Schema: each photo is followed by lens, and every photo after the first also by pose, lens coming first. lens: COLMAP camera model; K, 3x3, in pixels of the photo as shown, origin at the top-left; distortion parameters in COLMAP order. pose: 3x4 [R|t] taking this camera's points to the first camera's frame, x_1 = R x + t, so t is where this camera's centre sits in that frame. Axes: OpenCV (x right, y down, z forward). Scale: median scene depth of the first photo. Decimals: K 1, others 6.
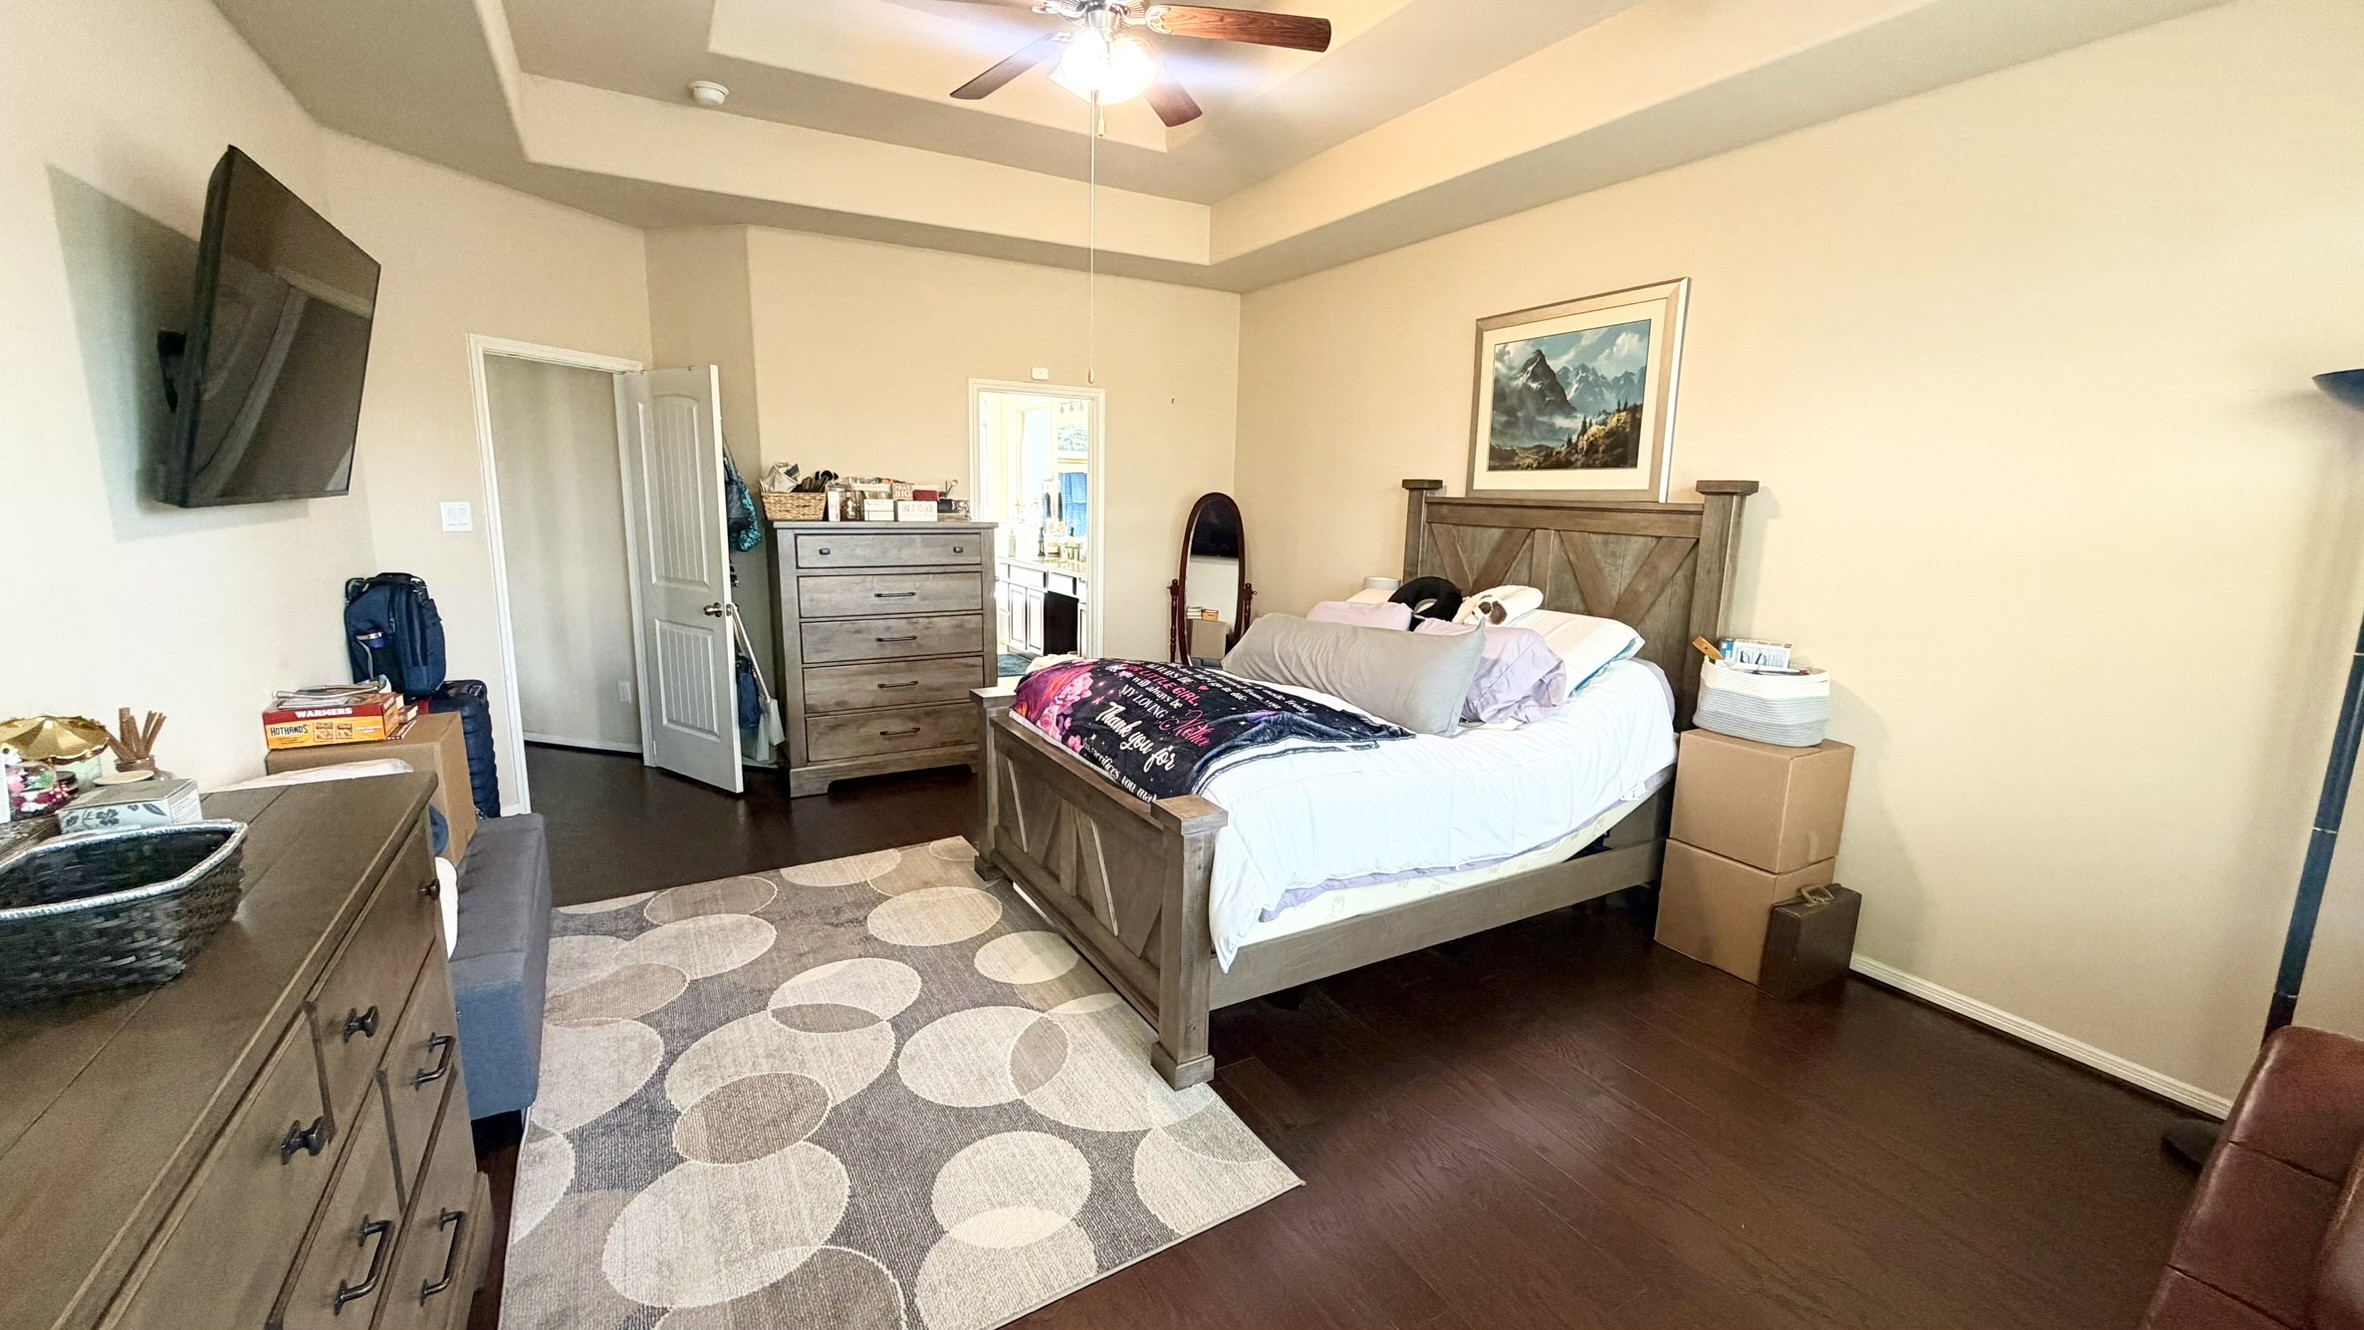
lens RADIAL K [[944.8, 0, 1182.0], [0, 944.8, 665.0], [0, 0, 1]] dist [0.000135, 0.000024]
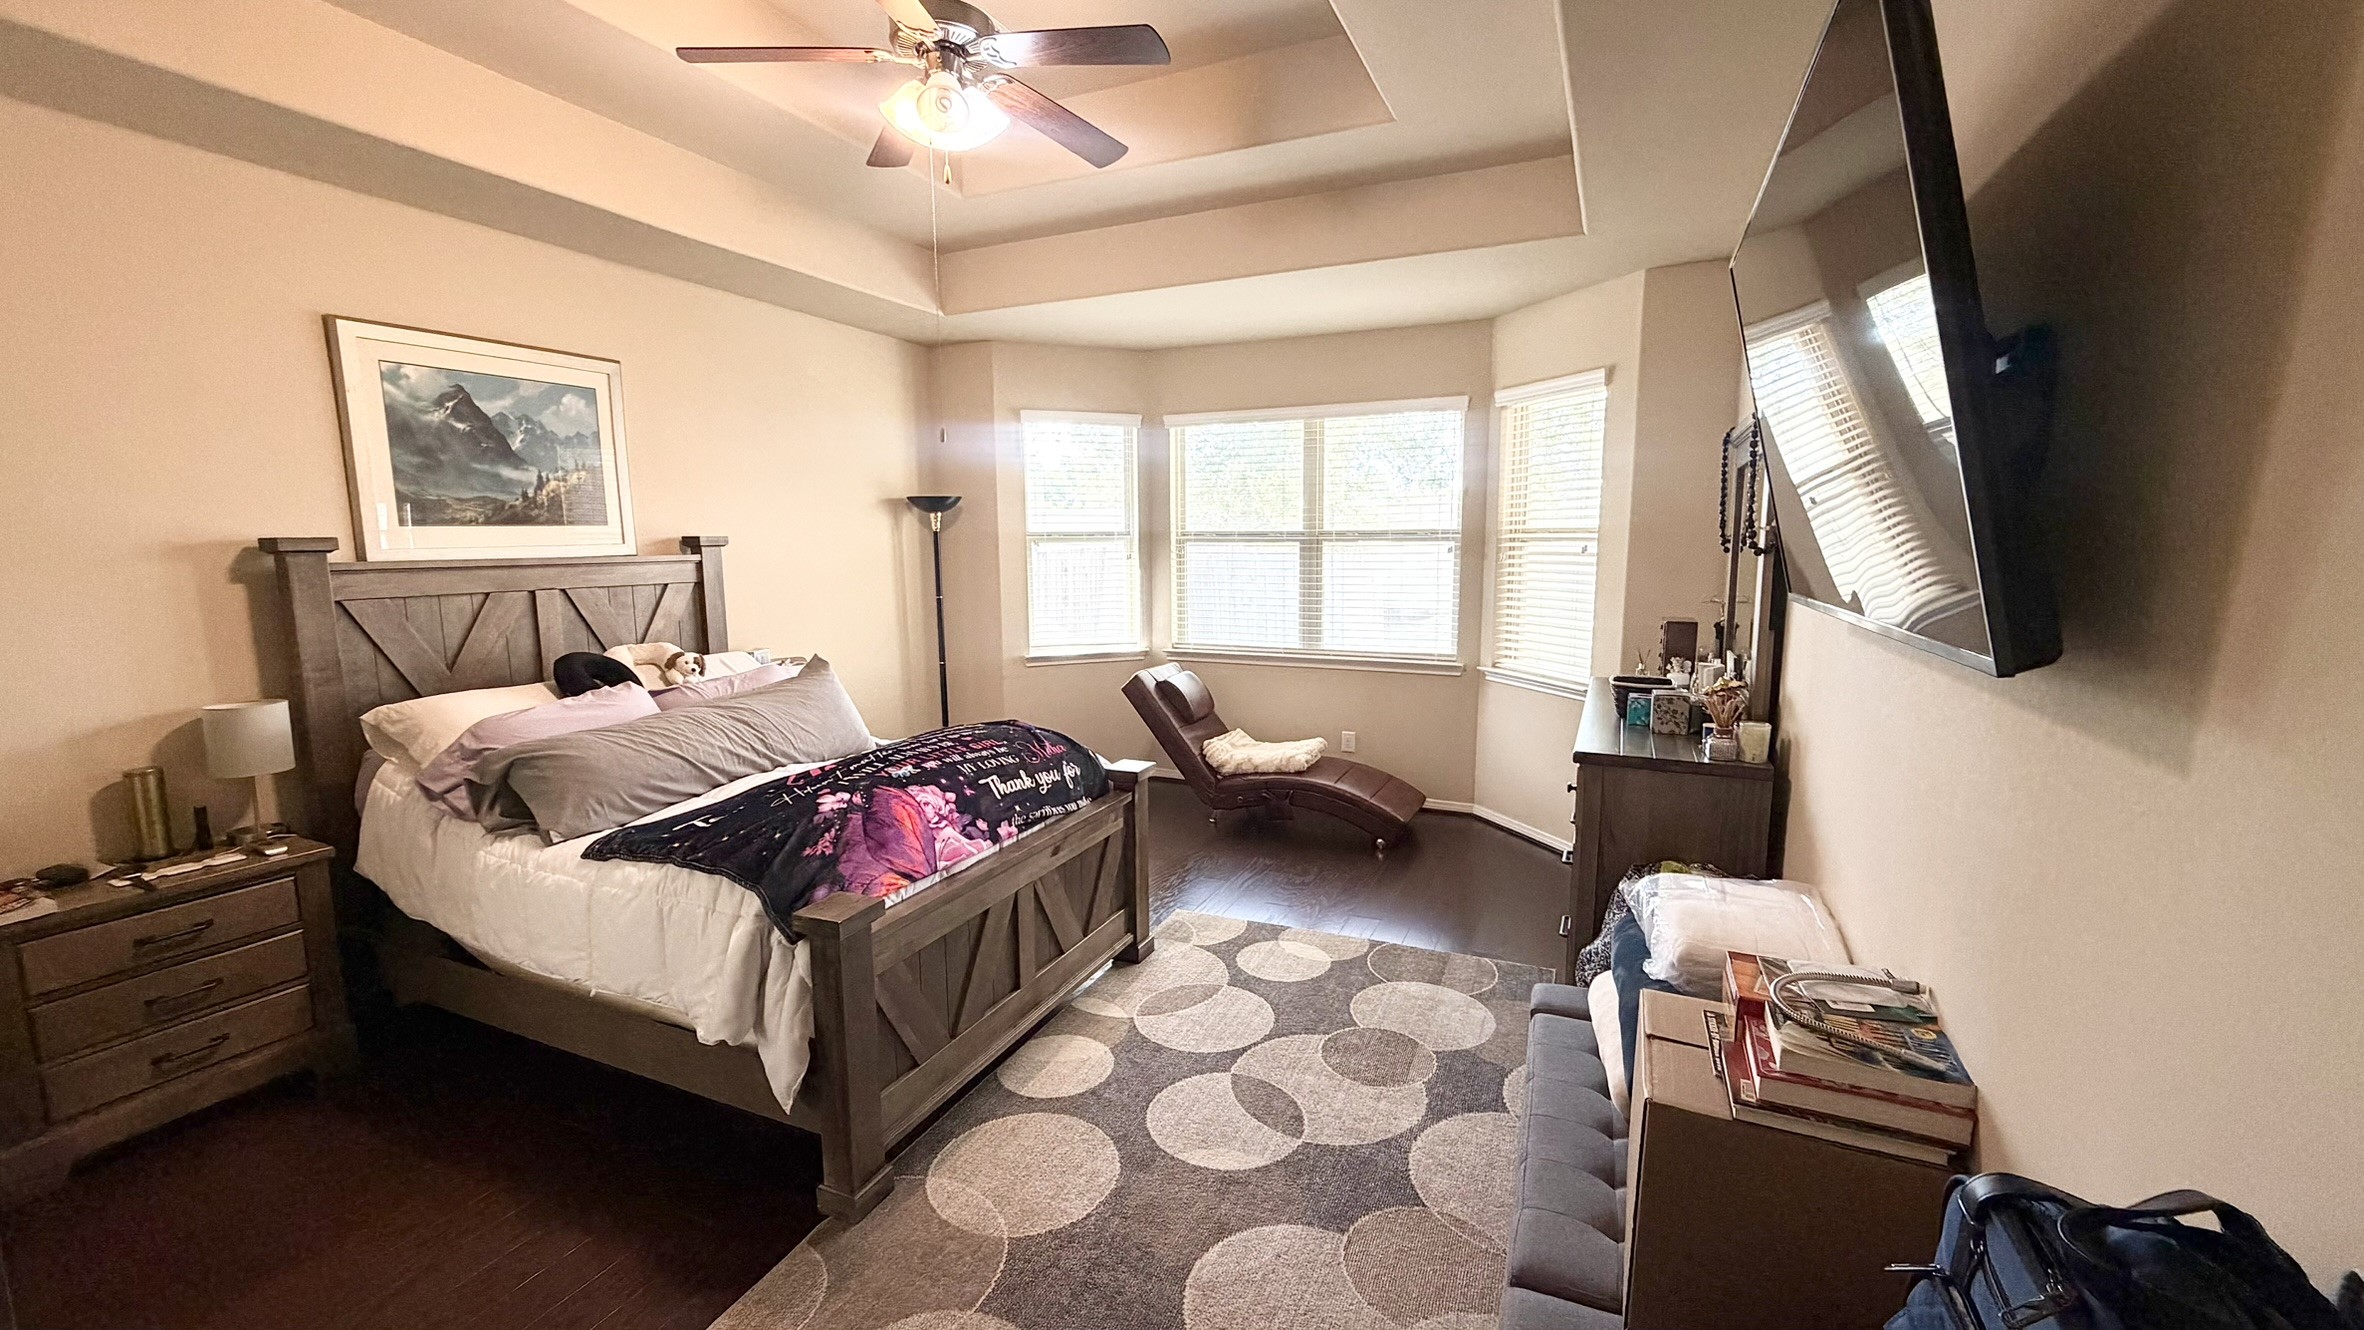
lens RADIAL K [[944.8, 0, 1182.0], [0, 944.8, 665.0], [0, 0, 1]] dist [0.000135, 0.000024]
pose [[-0.584872, -0.127730, 0.801005, -0.751321], [0.142998, 0.955819, 0.256831, -0.229743], [-0.798421, 0.264755, -0.540766, 1.060299]]
